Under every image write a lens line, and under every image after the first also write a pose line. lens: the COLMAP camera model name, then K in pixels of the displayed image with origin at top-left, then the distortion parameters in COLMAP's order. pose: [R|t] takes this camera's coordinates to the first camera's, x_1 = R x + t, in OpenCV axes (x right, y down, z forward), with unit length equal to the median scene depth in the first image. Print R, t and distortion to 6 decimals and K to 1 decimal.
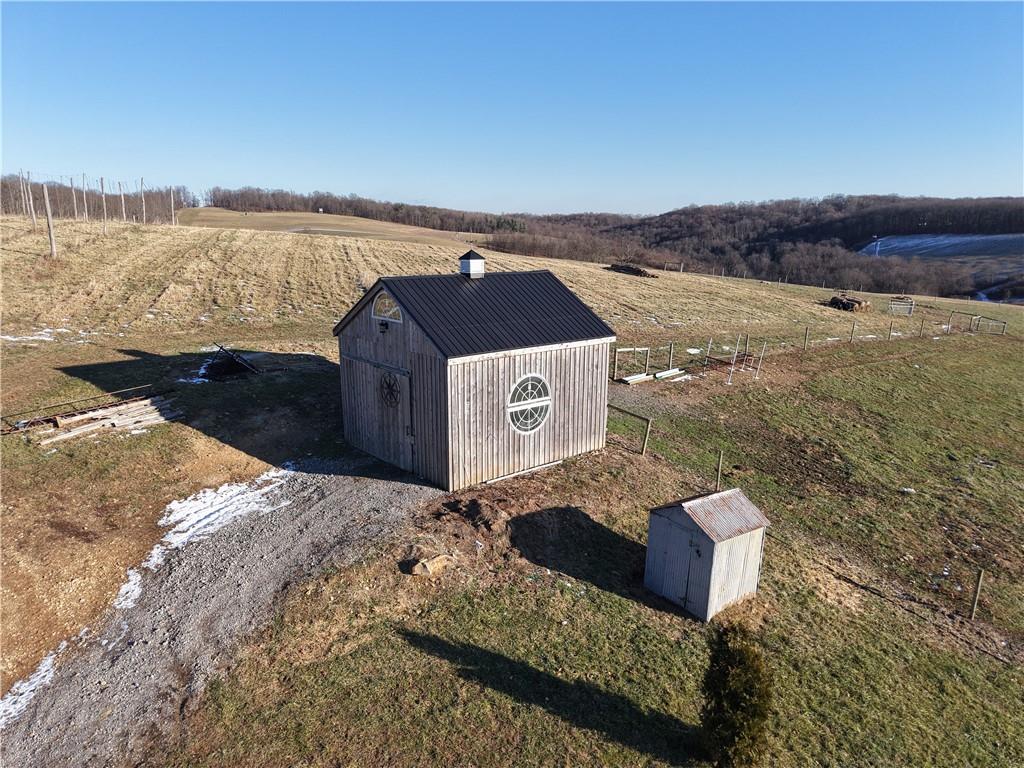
lens RADIAL K [[713.5, 0, 531.1], [0, 713.5, 381.4], [0, 0, 1]] dist [0.000061, -0.001389]
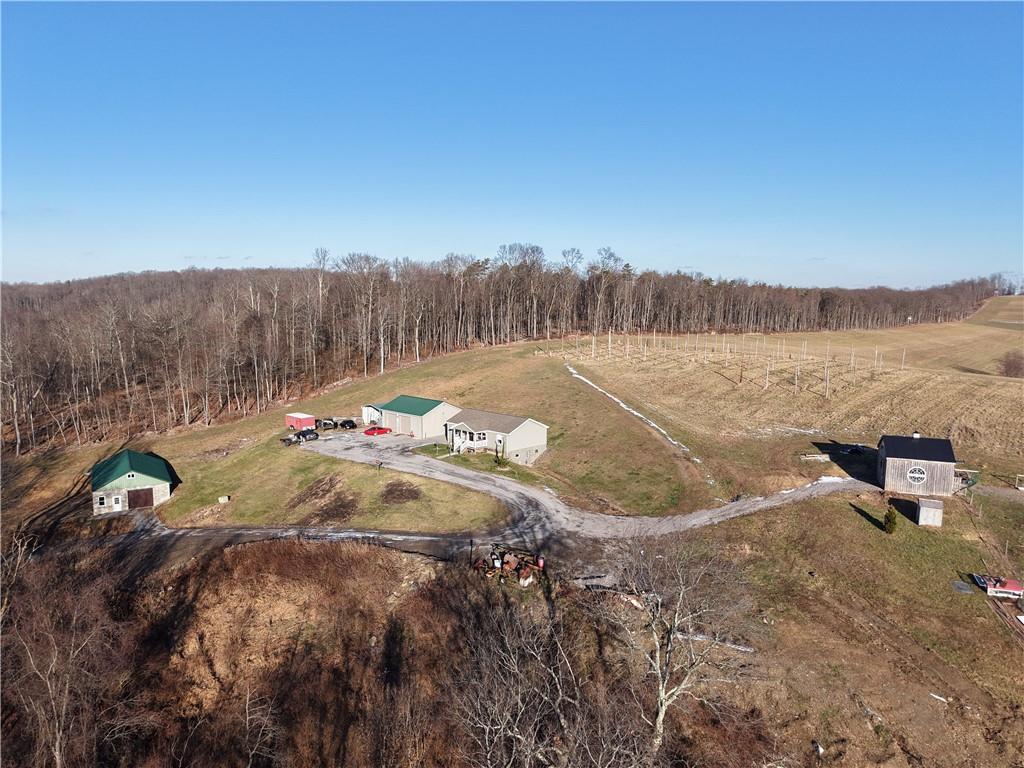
lens RADIAL K [[713.5, 0, 531.1], [0, 713.5, 381.4], [0, 0, 1]] dist [0.000061, -0.001389]
pose [[0.523055, 0.110063, -0.845162, 2.063242], [-0.205647, 0.978626, 0.000173, -0.034646], [0.827117, 0.173715, 0.534510, -2.753029]]
